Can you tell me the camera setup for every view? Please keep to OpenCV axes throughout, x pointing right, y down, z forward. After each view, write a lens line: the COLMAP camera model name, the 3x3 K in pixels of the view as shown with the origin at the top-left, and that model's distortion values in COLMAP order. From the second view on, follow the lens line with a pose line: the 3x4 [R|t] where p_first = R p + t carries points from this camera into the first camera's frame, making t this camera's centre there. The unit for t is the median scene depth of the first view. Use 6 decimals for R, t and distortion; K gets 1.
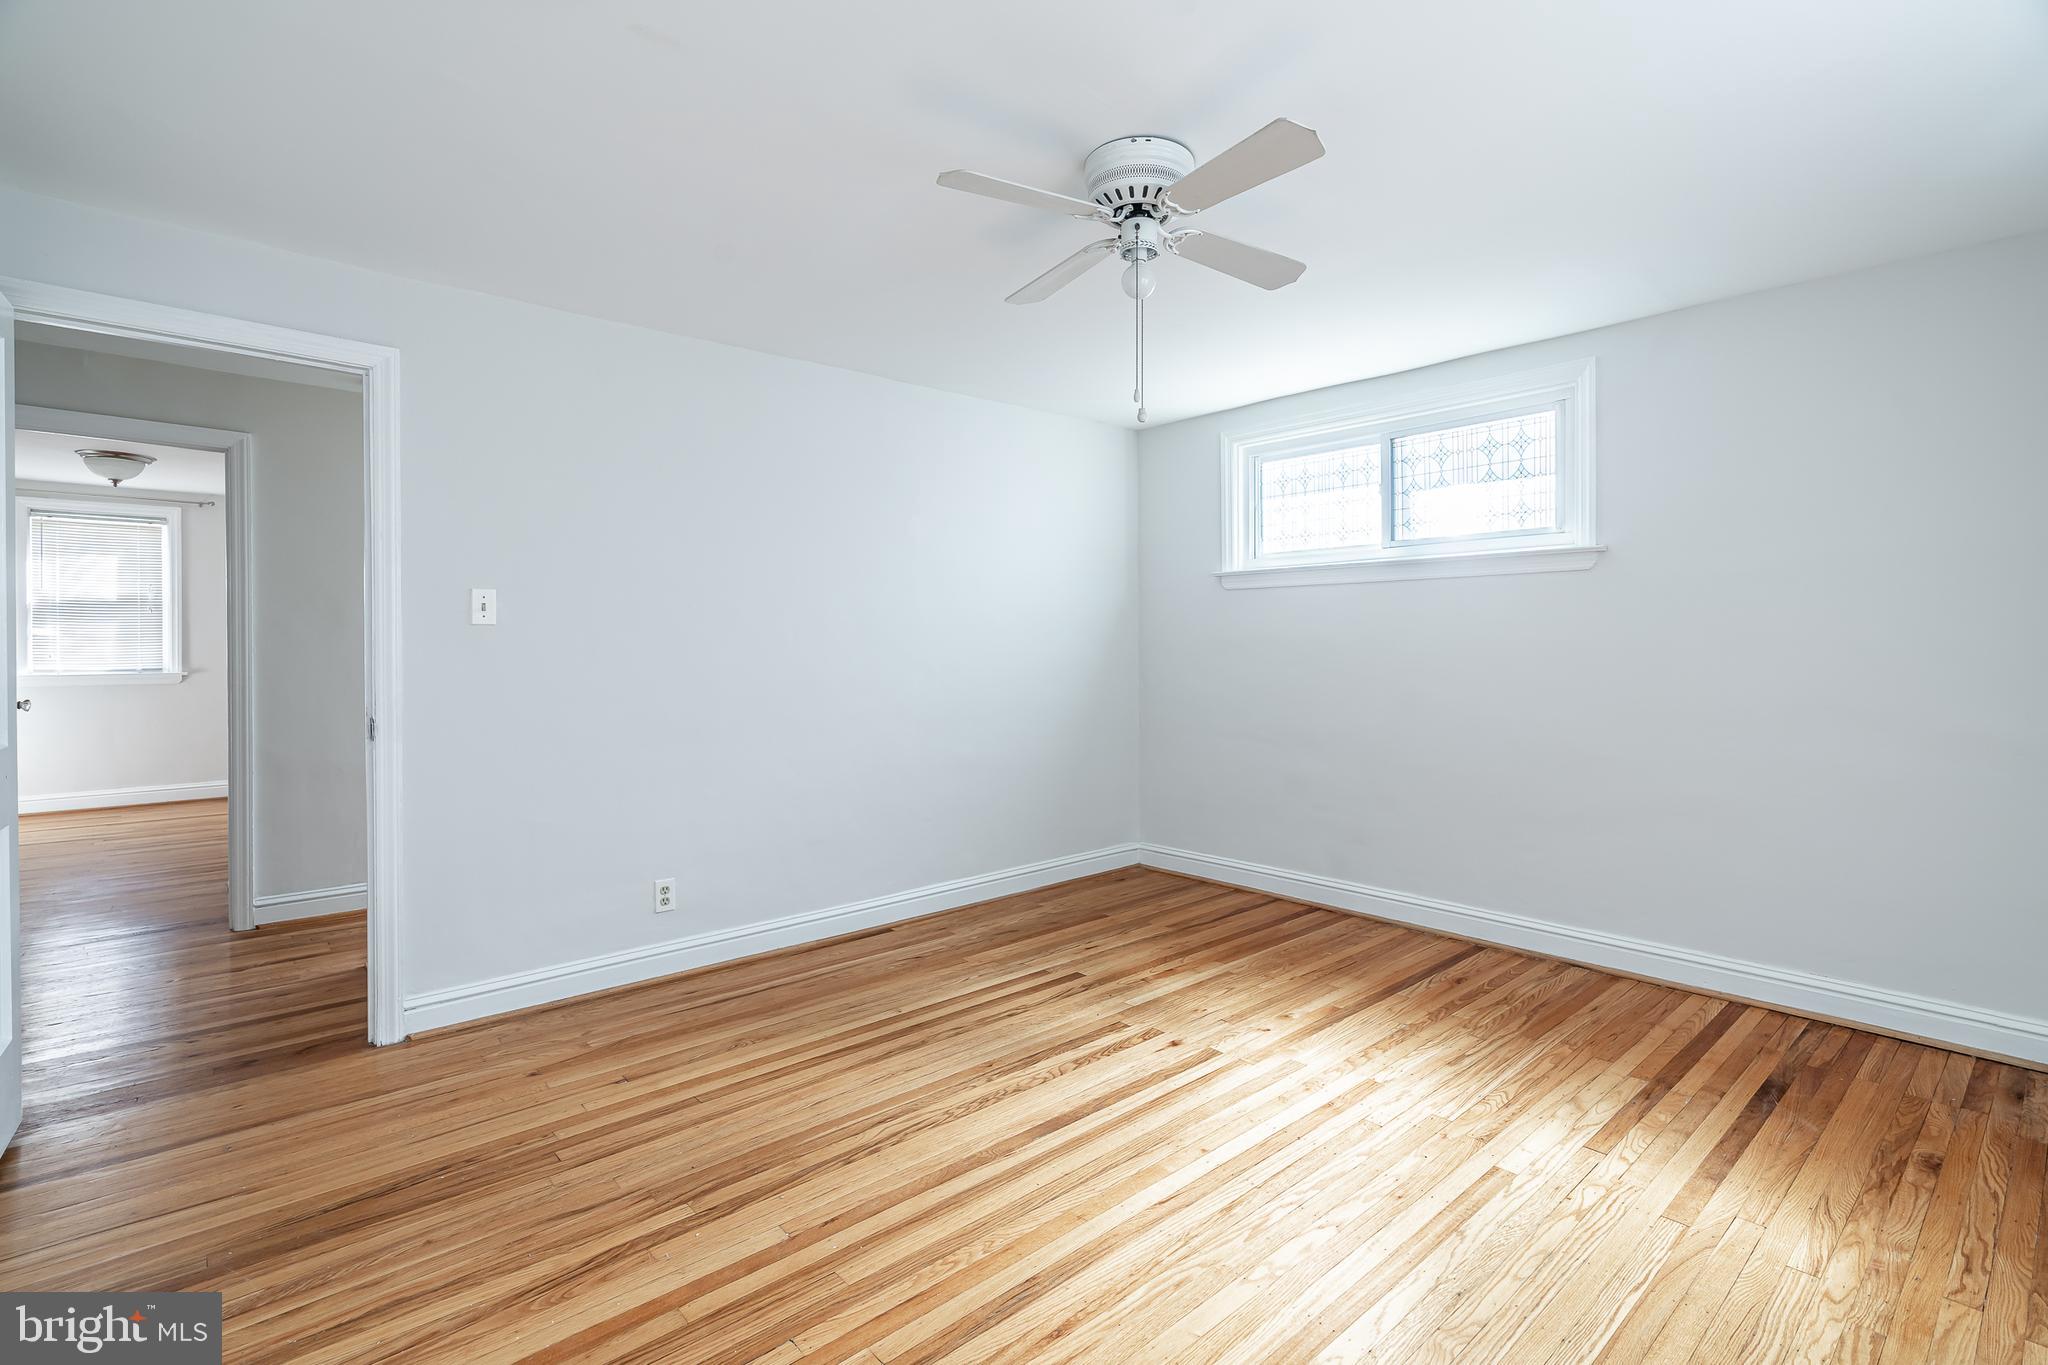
lens RADIAL K [[931.5, 0, 1017.1], [0, 931.5, 663.0], [0, 0, 1]] dist [-0.009901, 0.002371]
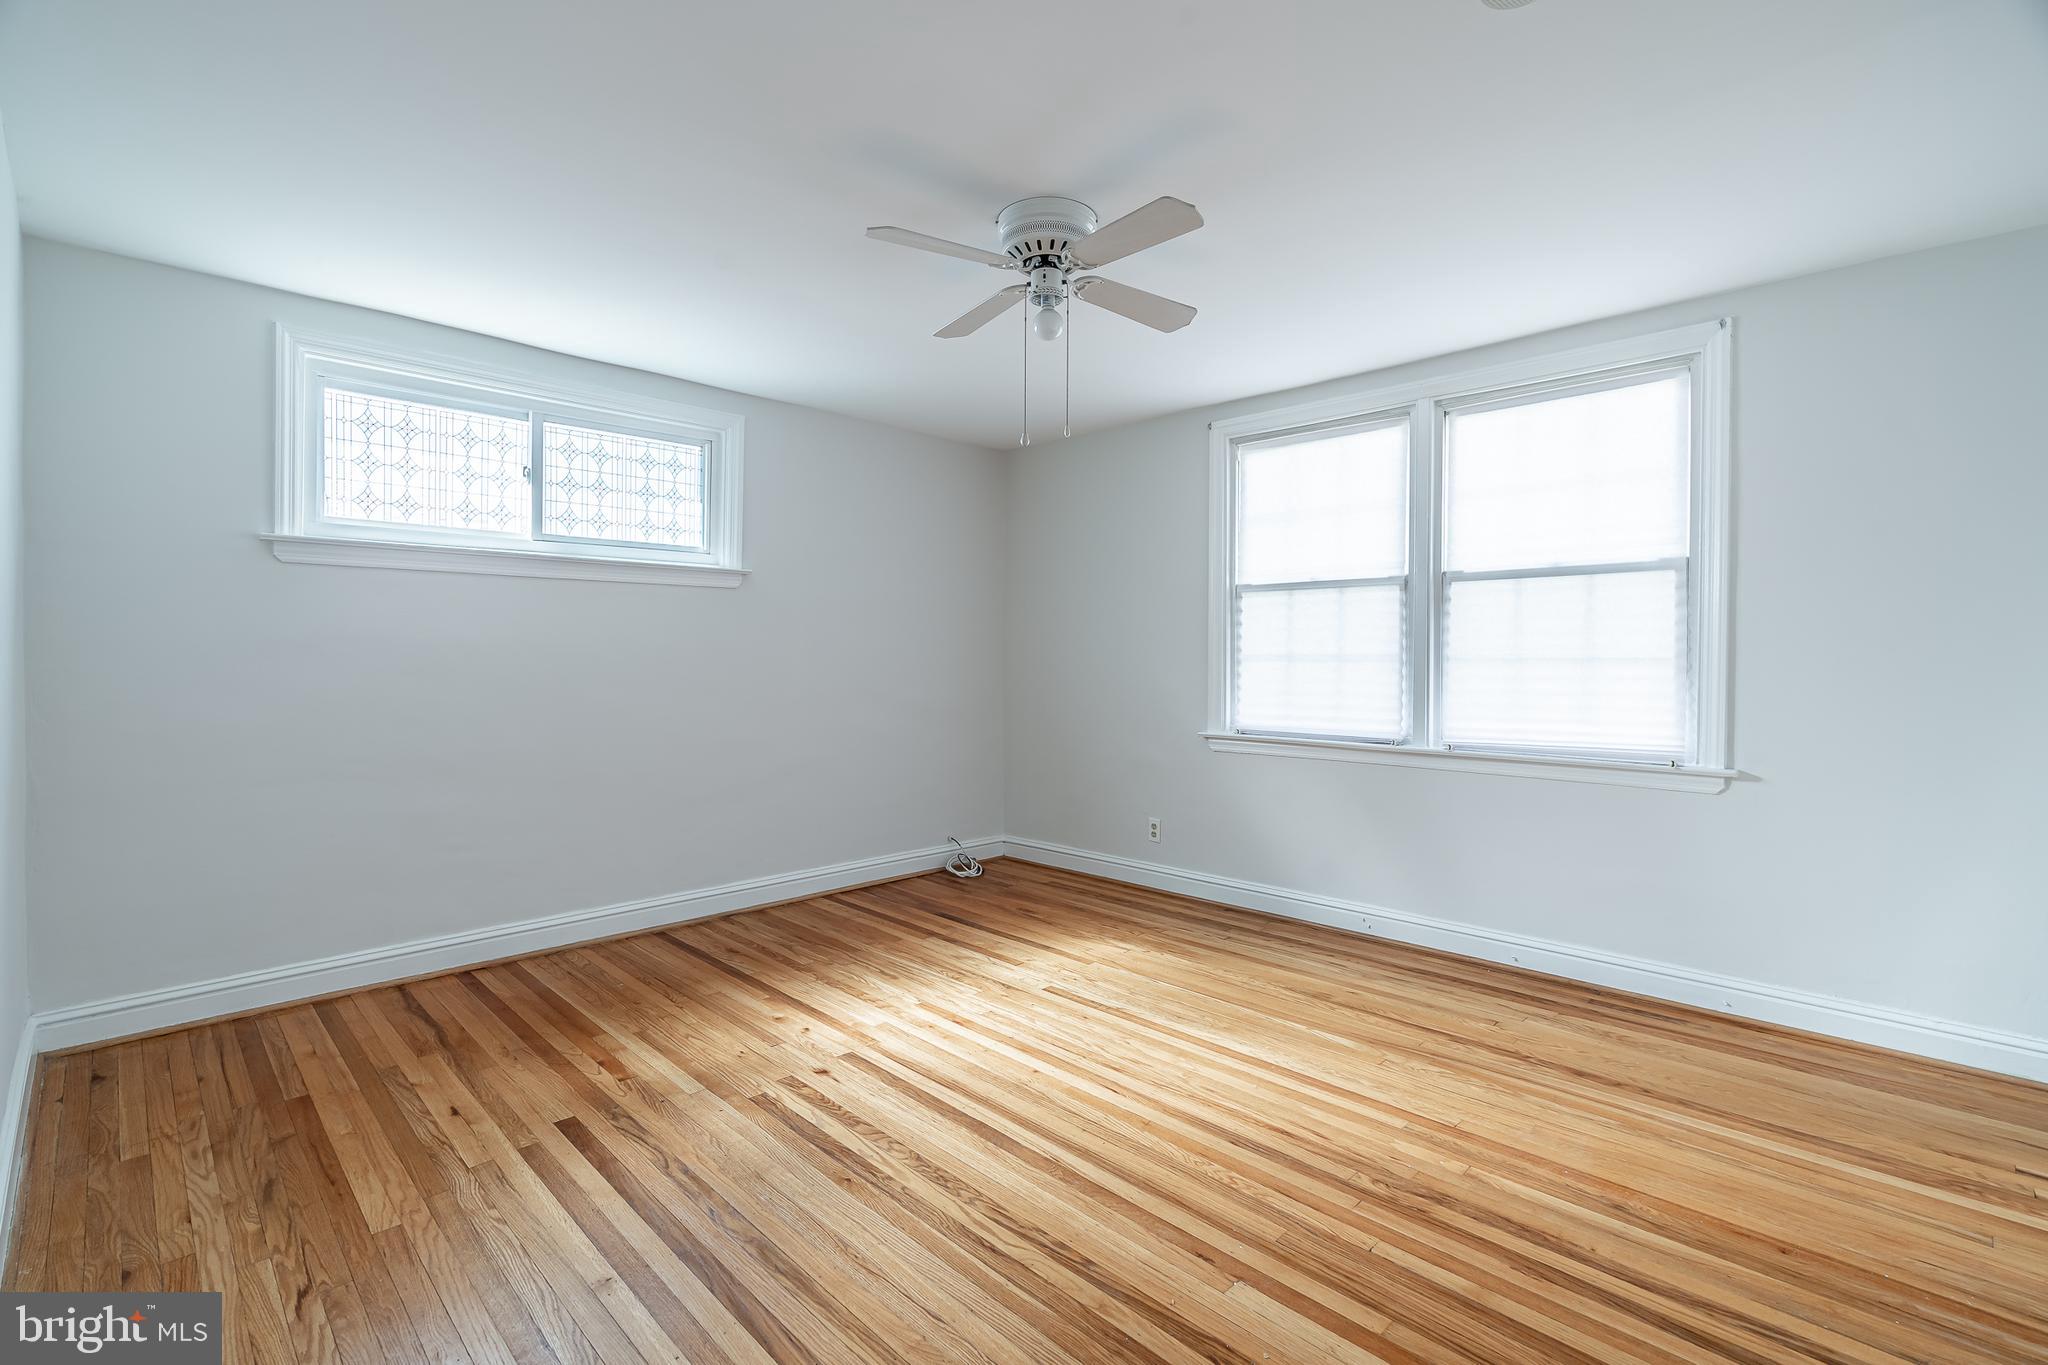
lens RADIAL K [[931.5, 0, 1027.3], [0, 931.5, 670.7], [0, 0, 1]] dist [-0.009901, 0.002371]
pose [[-0.055155, -0.014818, 0.998368, -0.701453], [0.015063, 0.999764, 0.015671, -0.005650], [-0.998364, 0.015903, -0.054919, 0.763746]]
